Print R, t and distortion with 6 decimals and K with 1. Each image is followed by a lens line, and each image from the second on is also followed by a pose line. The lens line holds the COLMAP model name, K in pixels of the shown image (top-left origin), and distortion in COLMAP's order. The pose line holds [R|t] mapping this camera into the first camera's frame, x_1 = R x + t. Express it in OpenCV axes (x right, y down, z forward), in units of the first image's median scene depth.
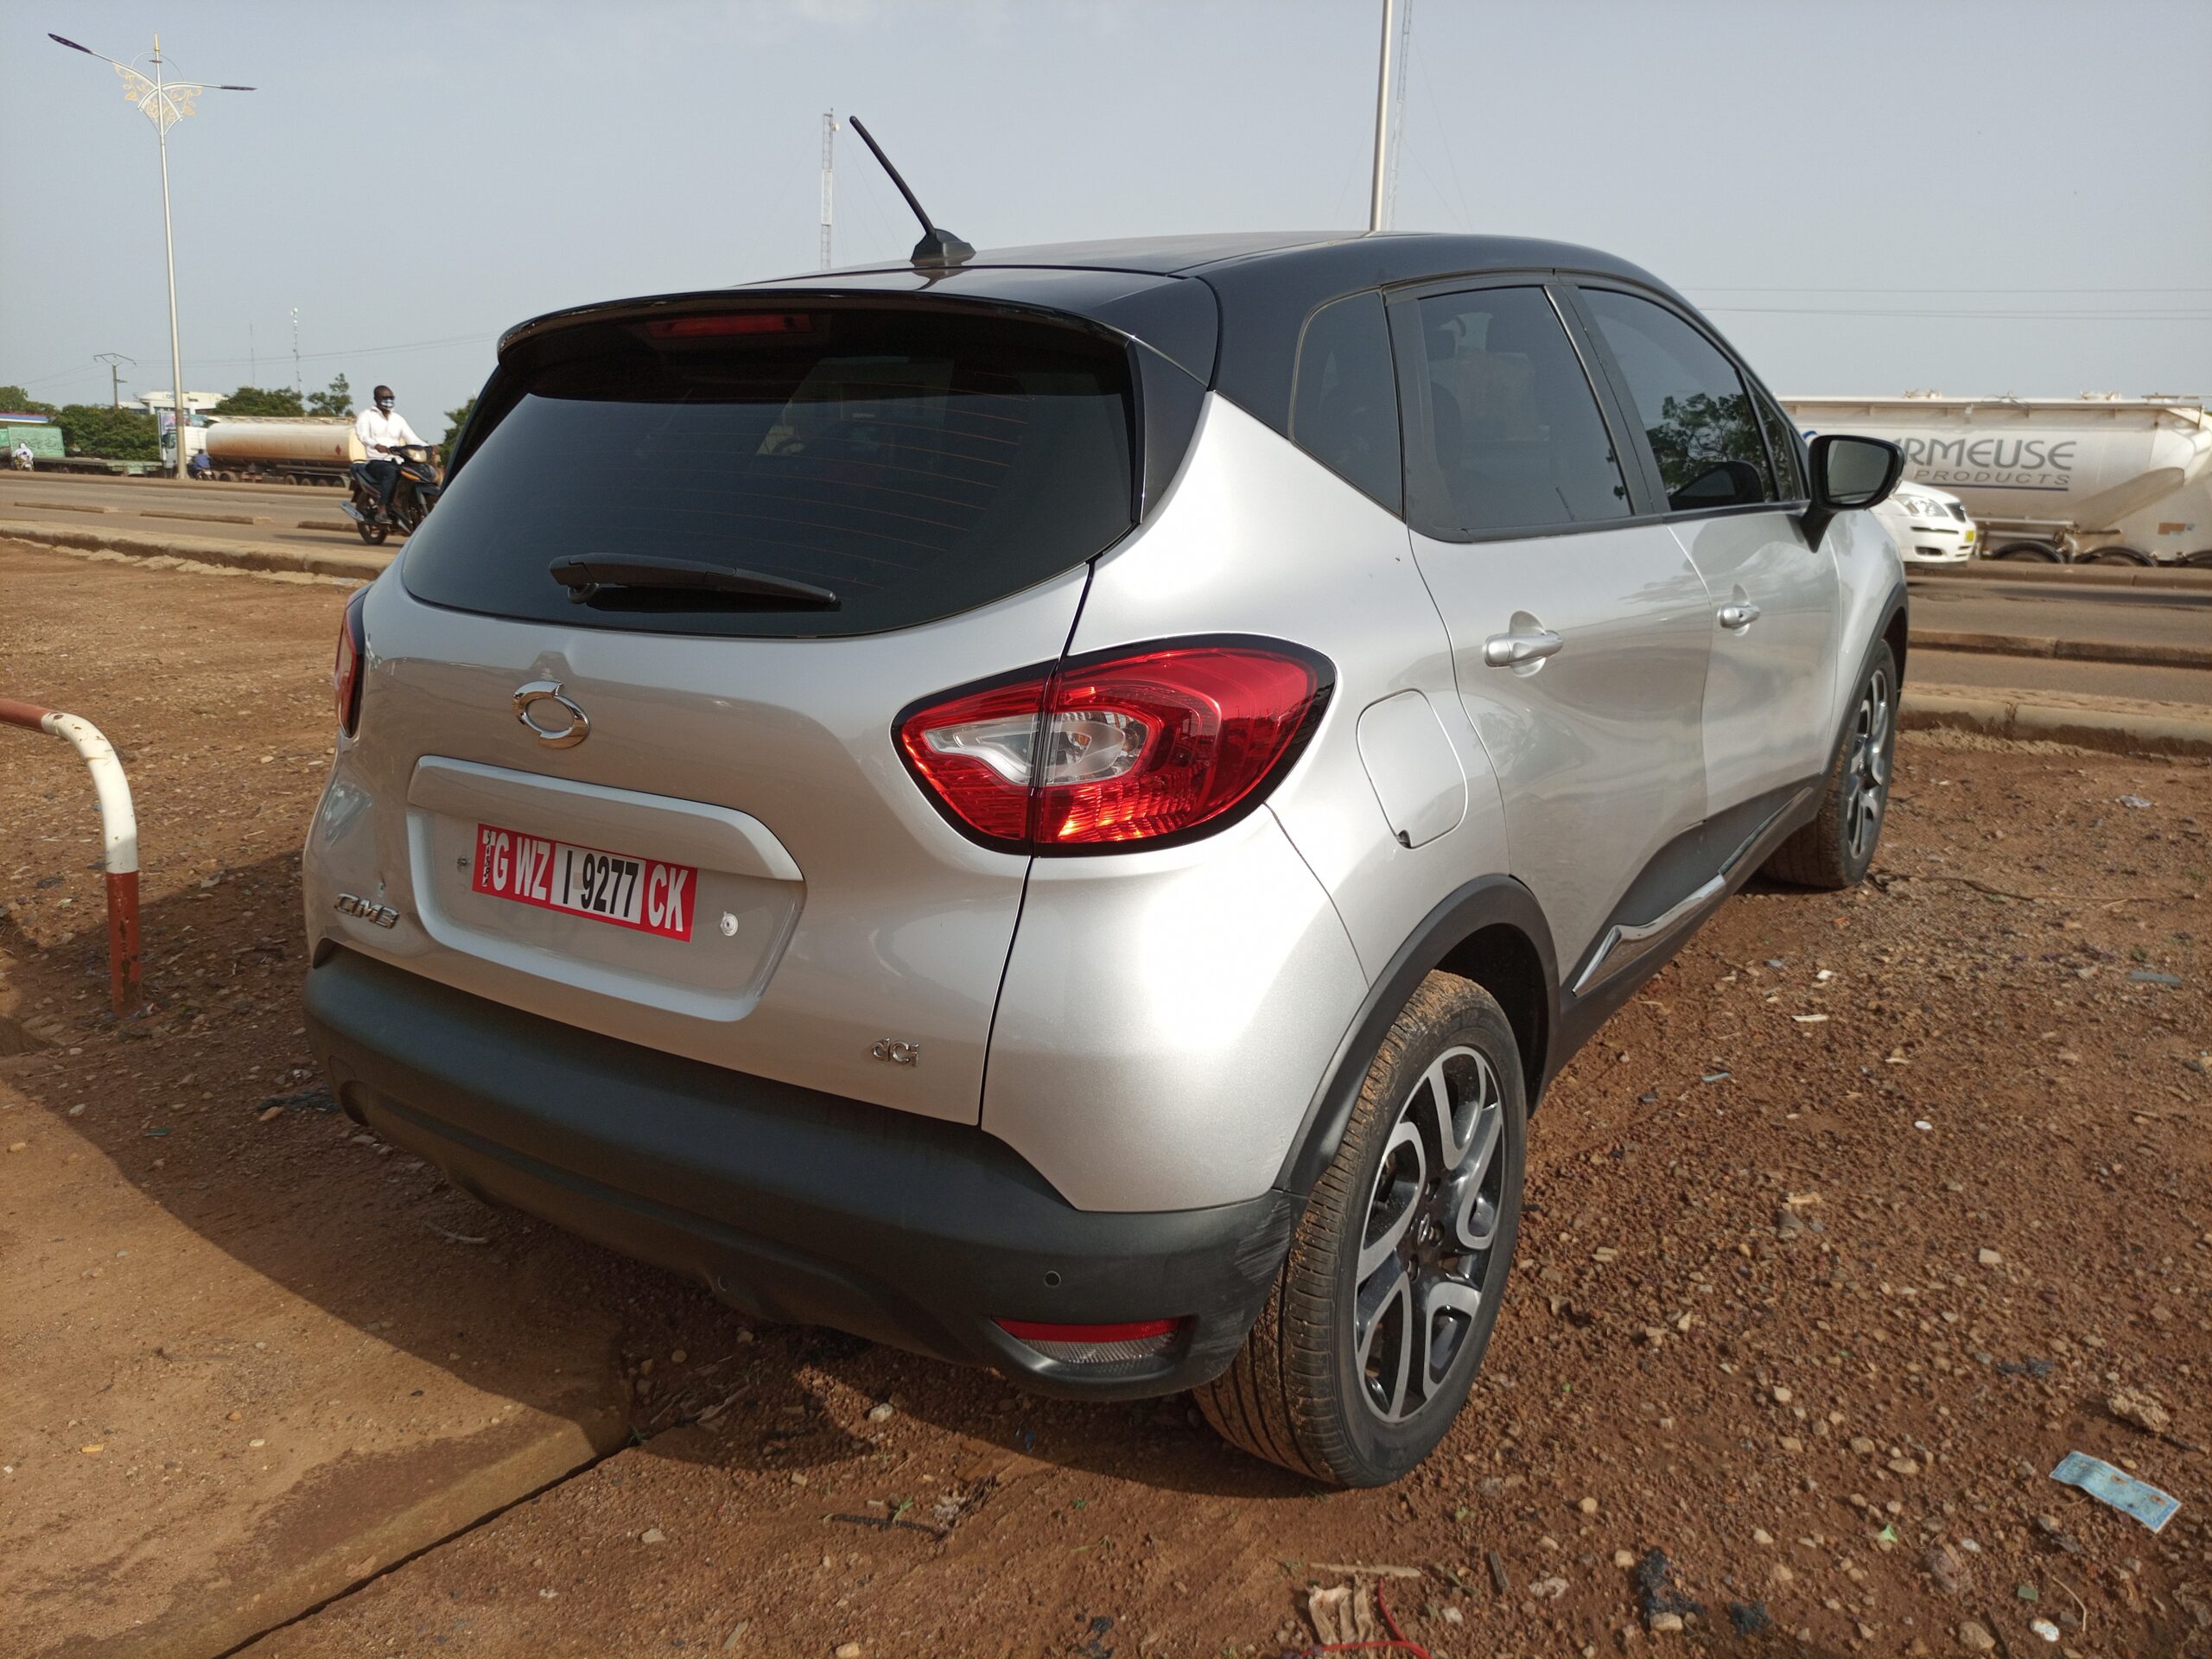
lens RADIAL K [[1672.3, 0, 1110.8], [0, 1672.3, 851.6], [0, 0, 1]] dist [0.032550, -0.015358]
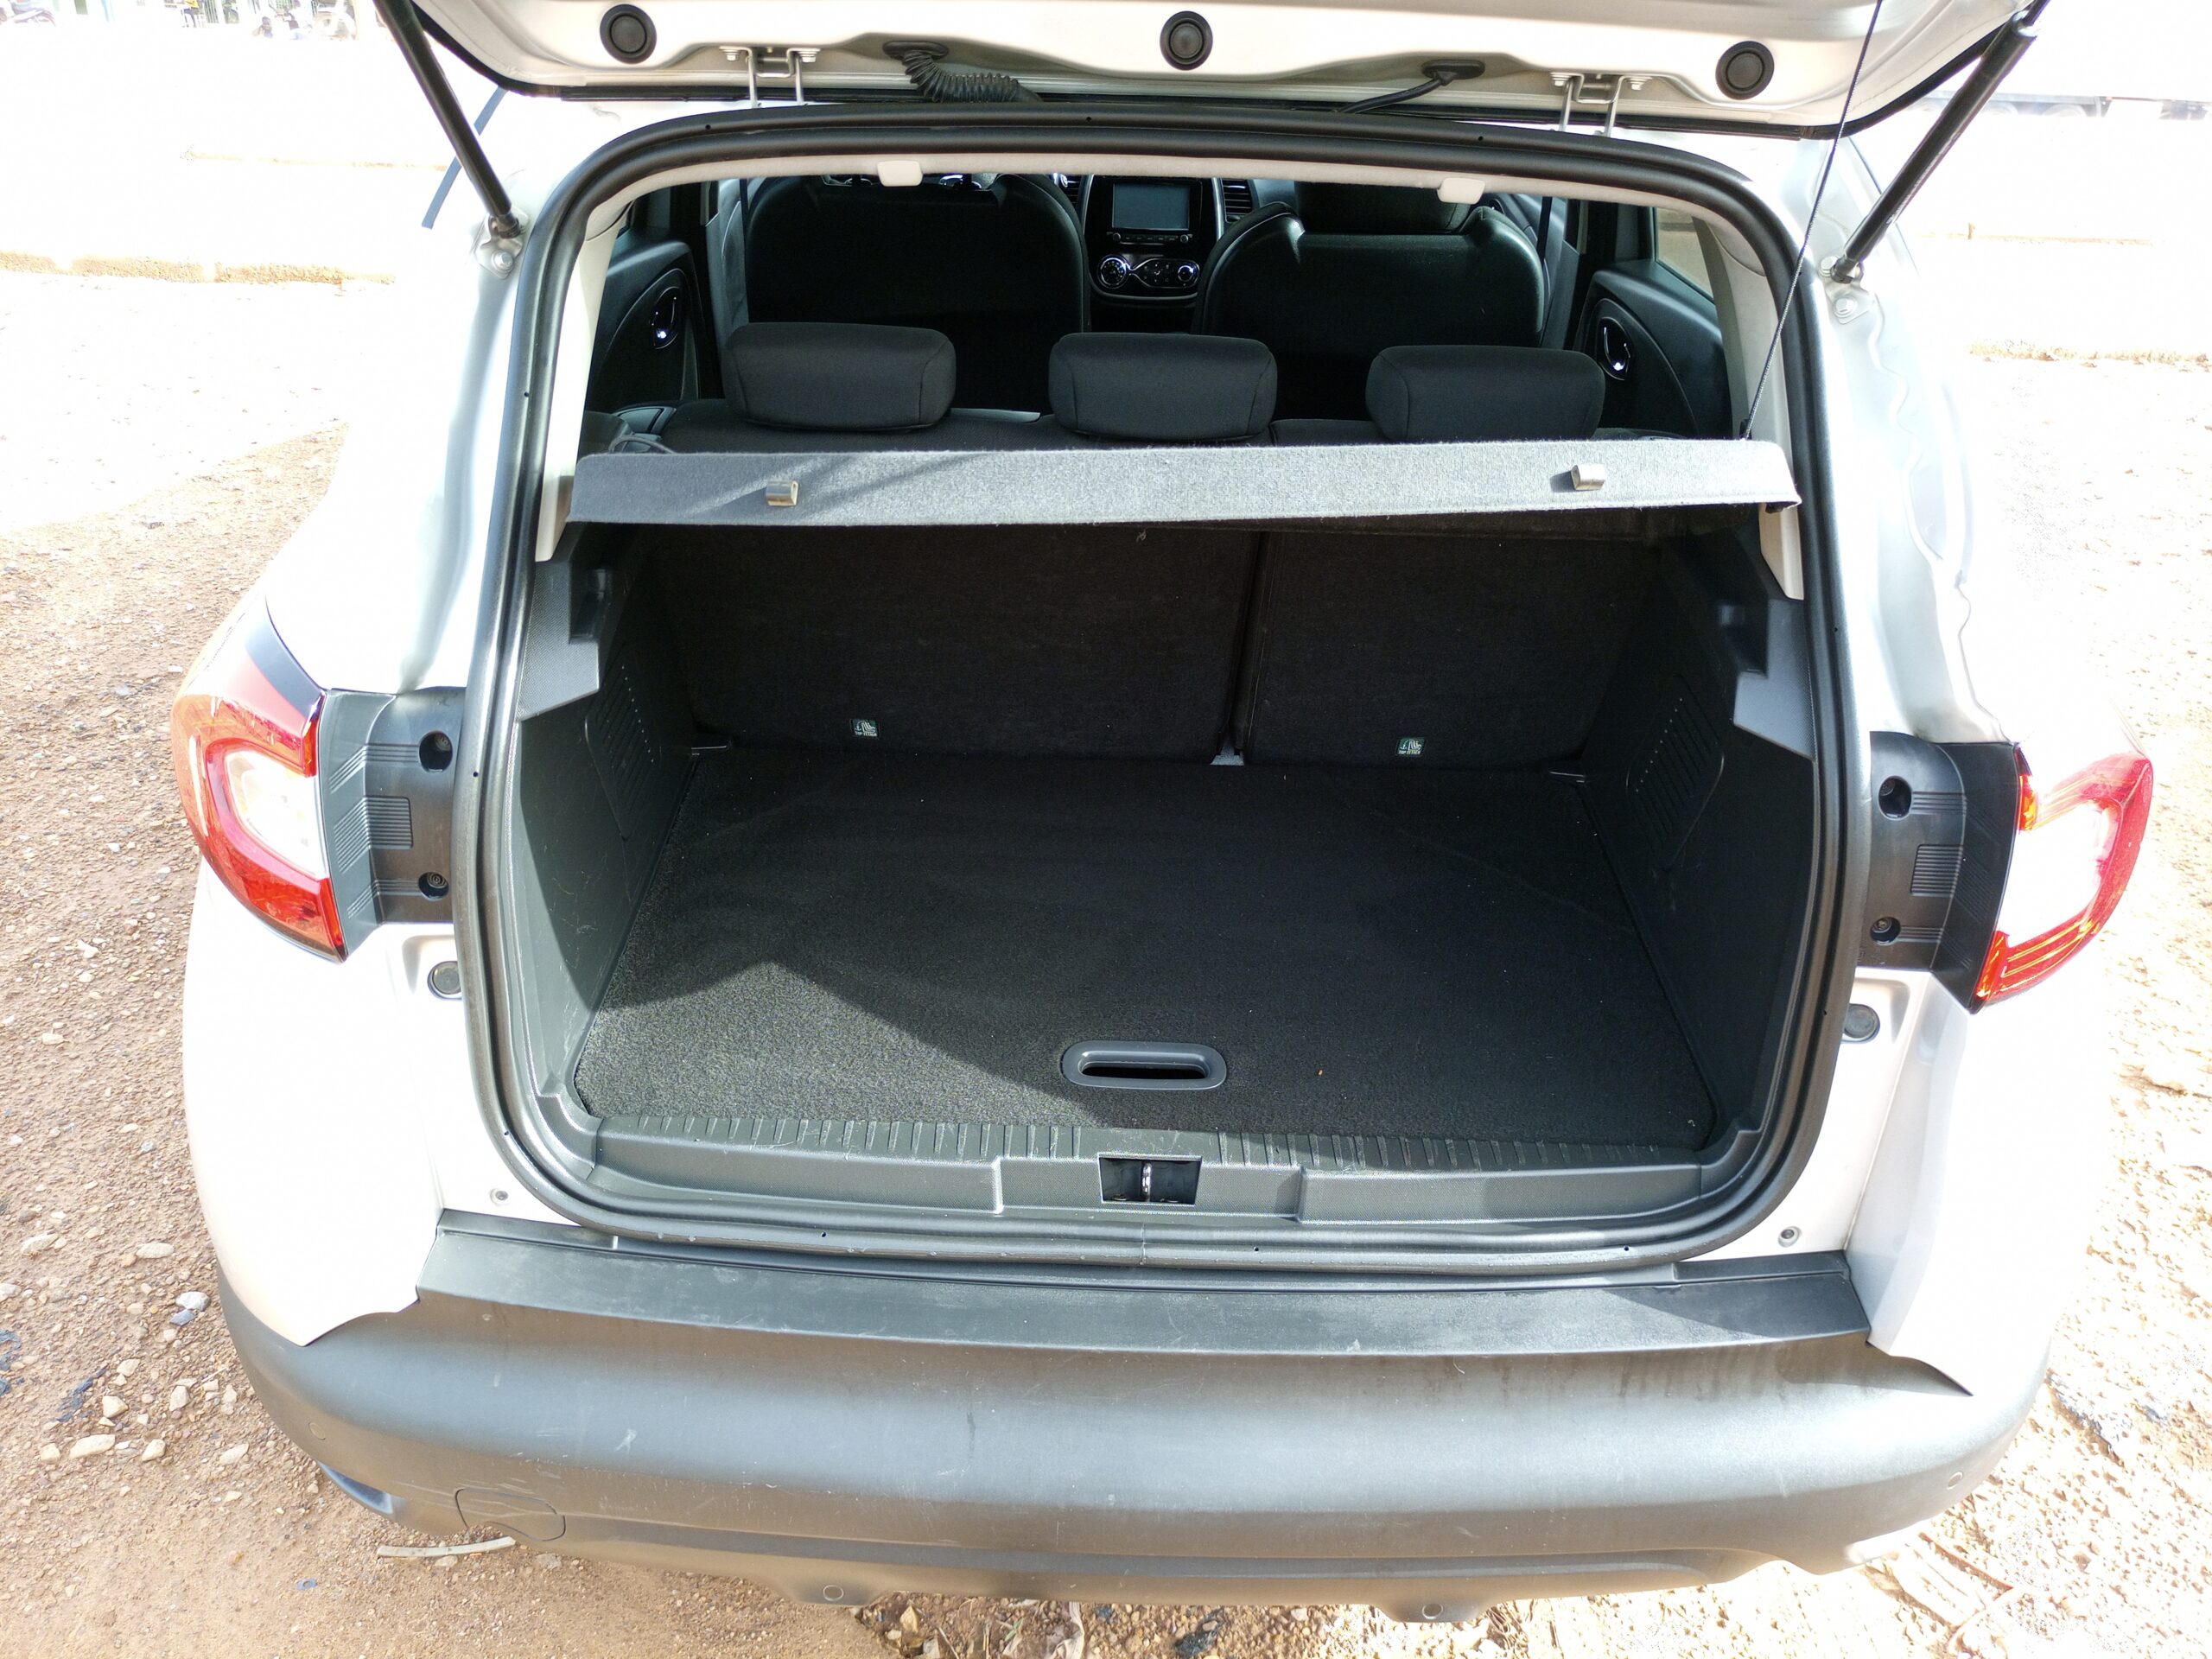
lens RADIAL K [[1672.3, 0, 1112.7], [0, 1672.3, 836.1], [0, 0, 1]] dist [0.032550, -0.015358]
pose [[0.826622, -0.250029, 0.504164, -0.567767], [0.107020, 0.949375, 0.295352, -0.262741], [-0.552488, -0.190189, 0.811533, 0.488276]]
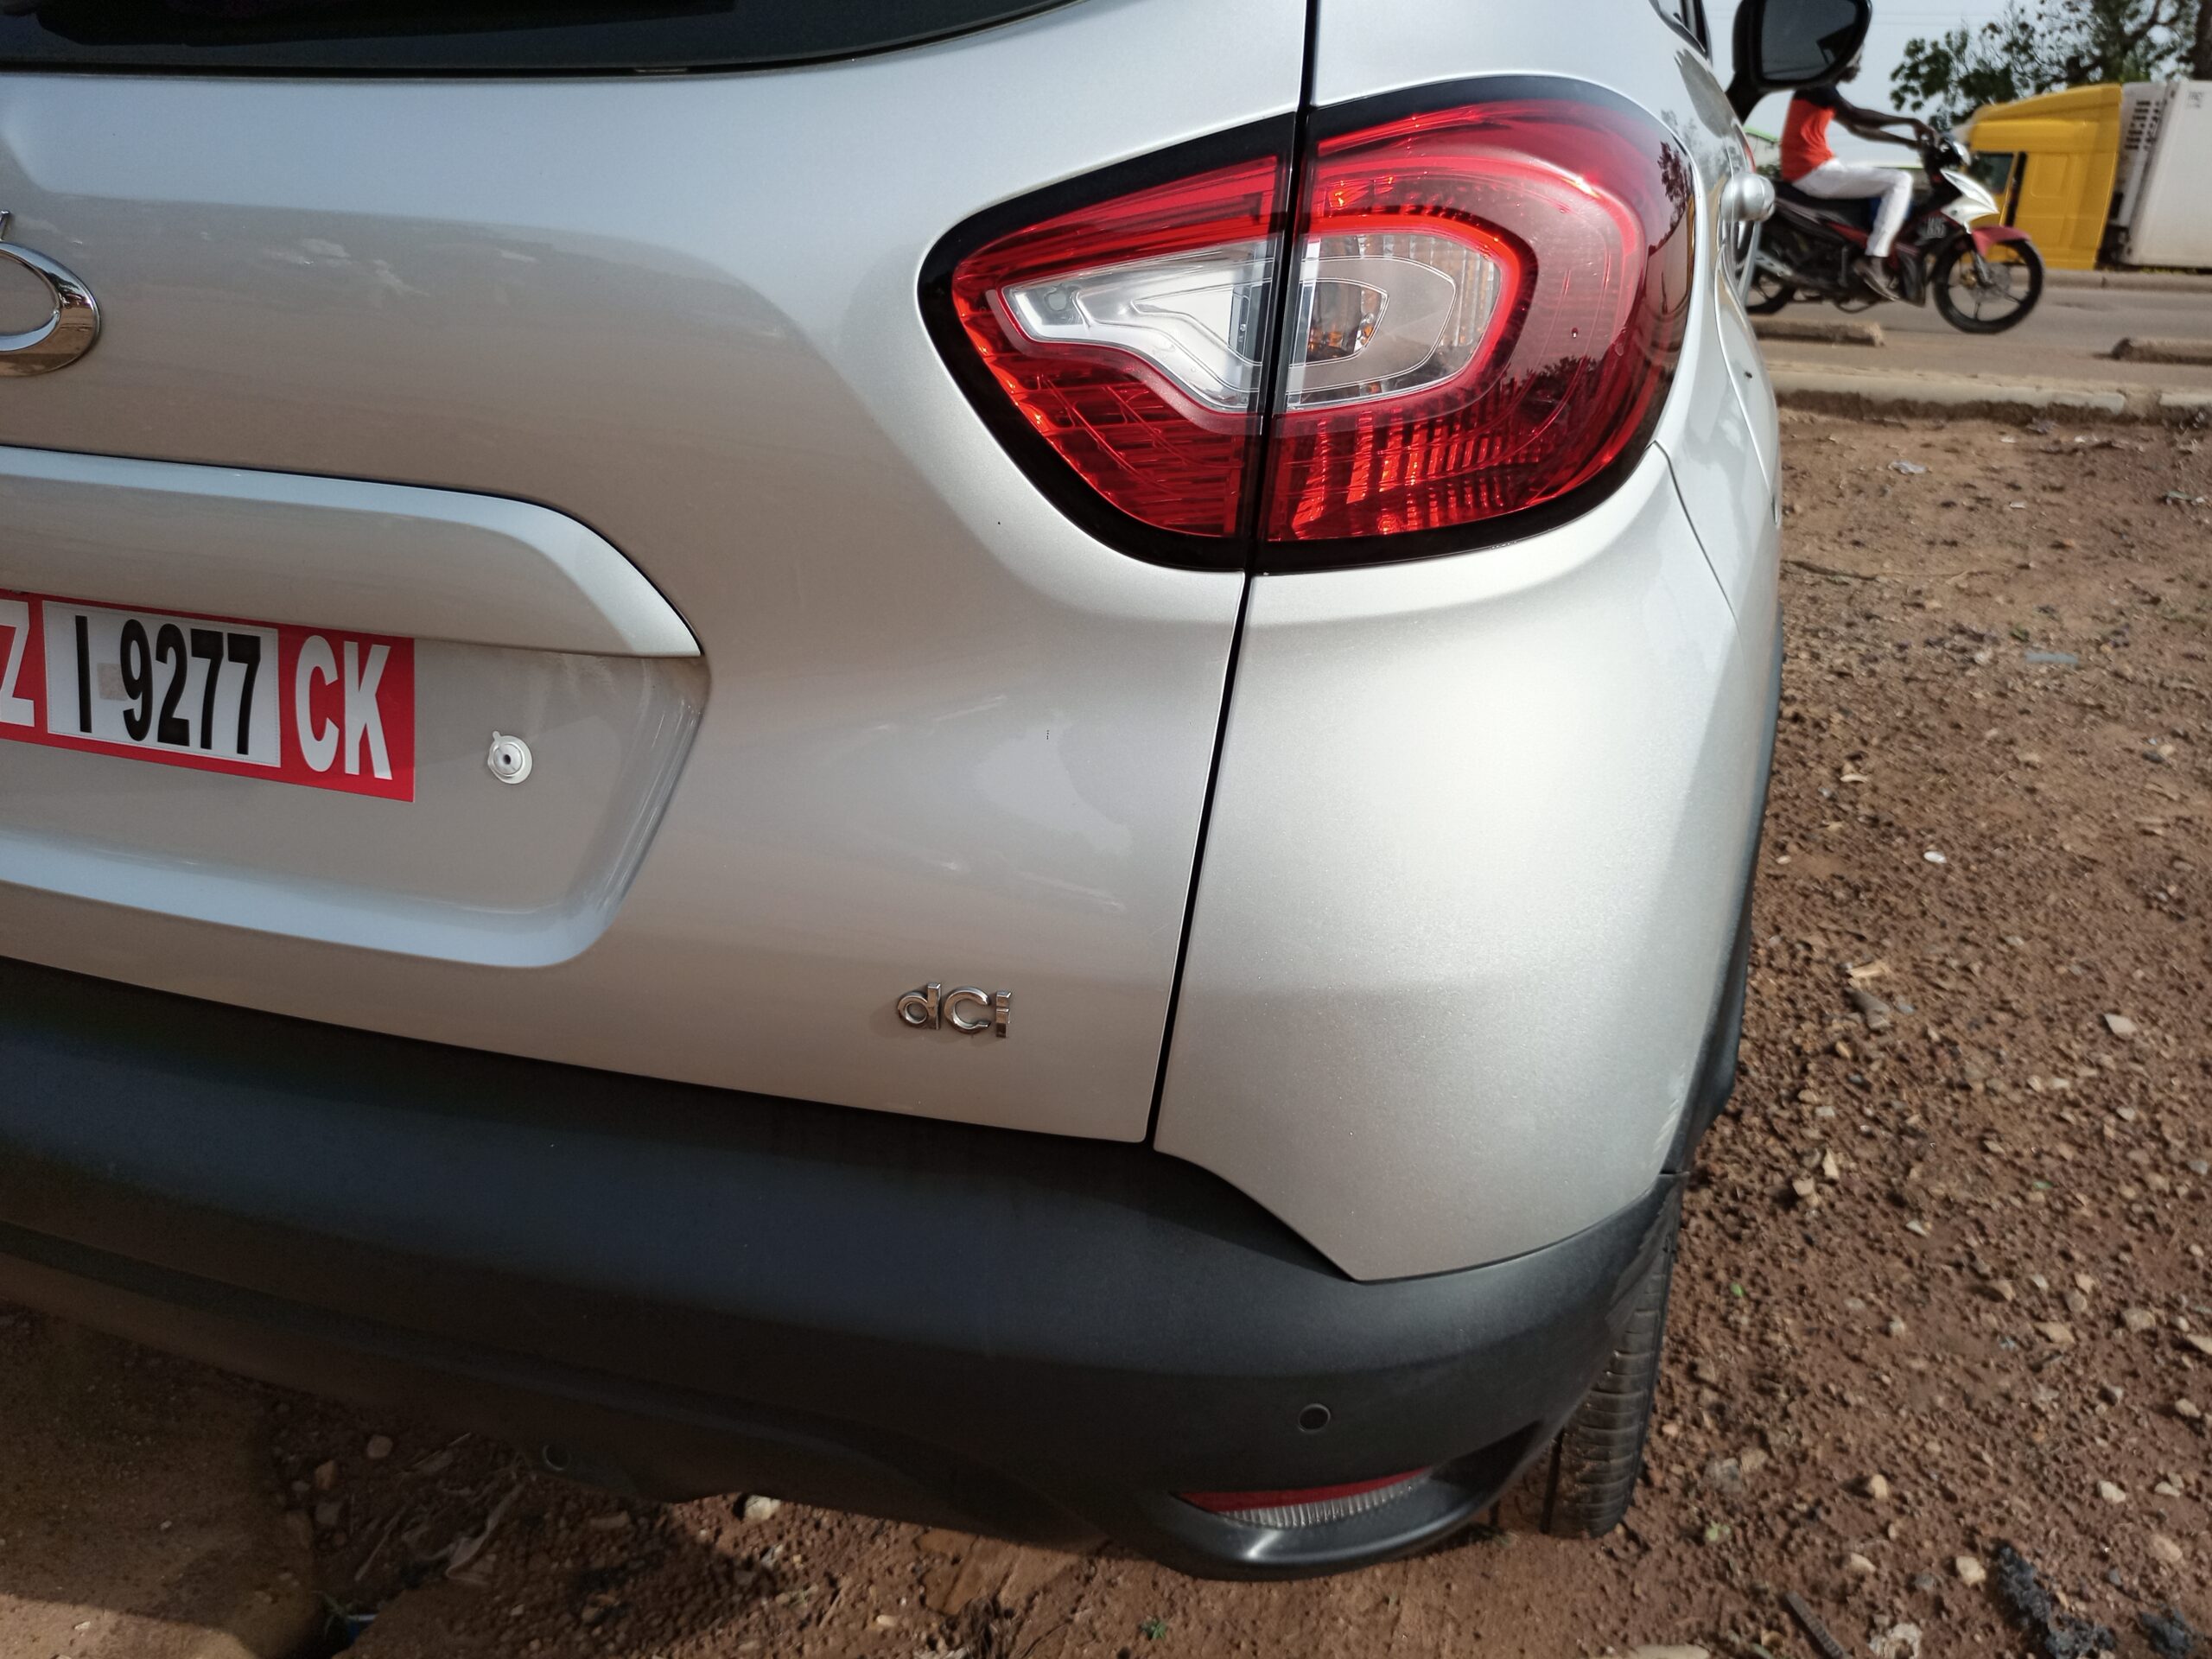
lens RADIAL K [[1672.3, 0, 1109.9], [0, 1672.3, 835.4], [0, 0, 1]] dist [0.032550, -0.015358]
pose [[0.961536, -0.091579, 0.258964, -0.165500], [0.050842, 0.985831, 0.159849, -0.000896], [-0.269934, -0.140535, 0.952568, 0.445185]]
